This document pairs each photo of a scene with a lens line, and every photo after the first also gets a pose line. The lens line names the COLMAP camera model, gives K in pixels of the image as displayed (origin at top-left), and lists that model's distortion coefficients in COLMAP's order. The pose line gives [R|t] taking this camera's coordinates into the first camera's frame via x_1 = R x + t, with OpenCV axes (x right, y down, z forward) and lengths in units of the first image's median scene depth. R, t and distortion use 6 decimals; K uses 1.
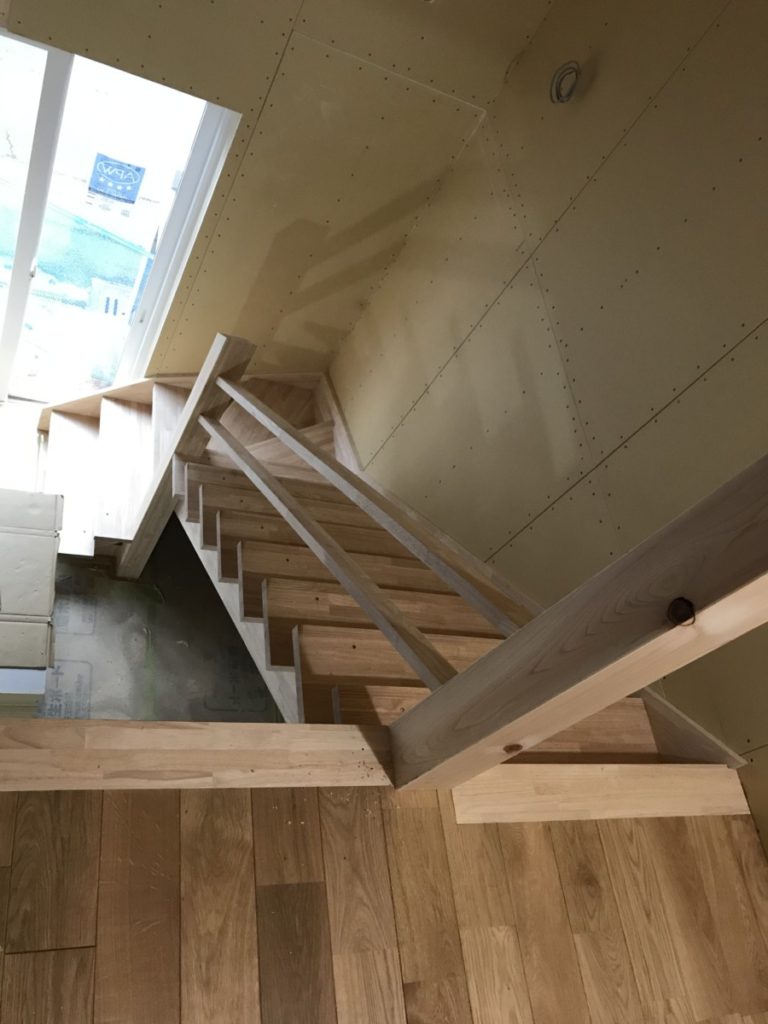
lens RADIAL K [[837.8, 0, 386.2], [0, 837.8, 511.4], [0, 0, 1]] dist [0.010724, -0.002268]
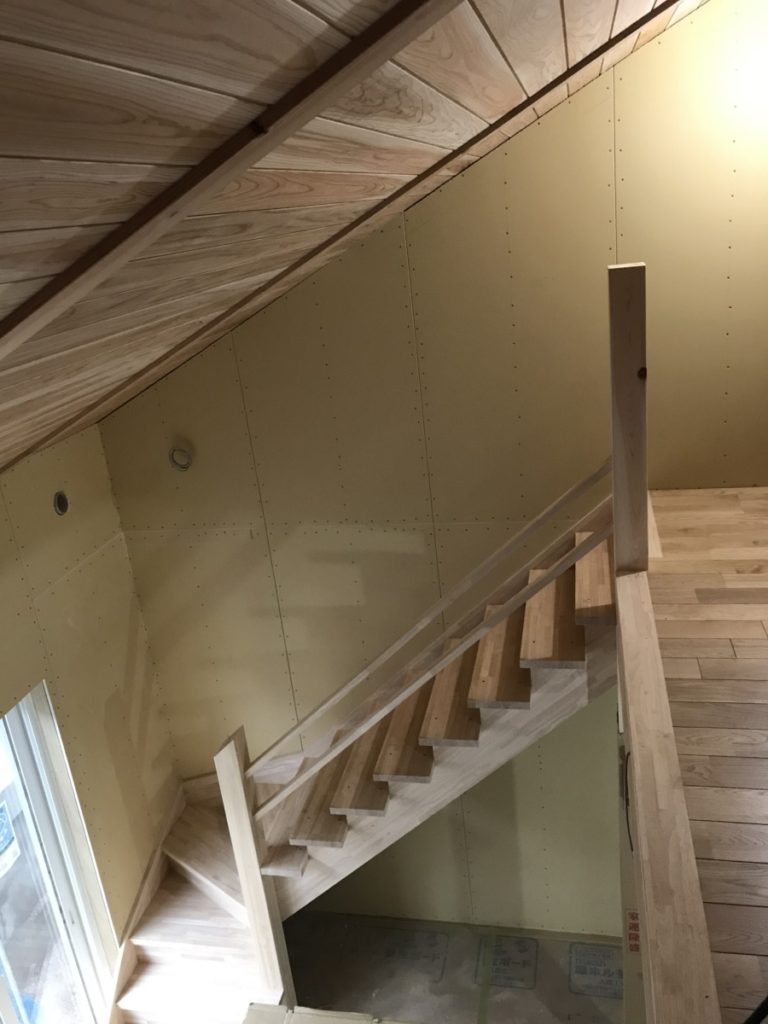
lens RADIAL K [[837.8, 0, 384.0], [0, 837.8, 512.8], [0, 0, 1]] dist [0.010724, -0.002268]
pose [[0.260588, -0.745515, 0.613434, -0.577927], [0.914712, 0.393919, 0.090164, -0.221028], [-0.308862, 0.537620, 0.784582, -0.216843]]
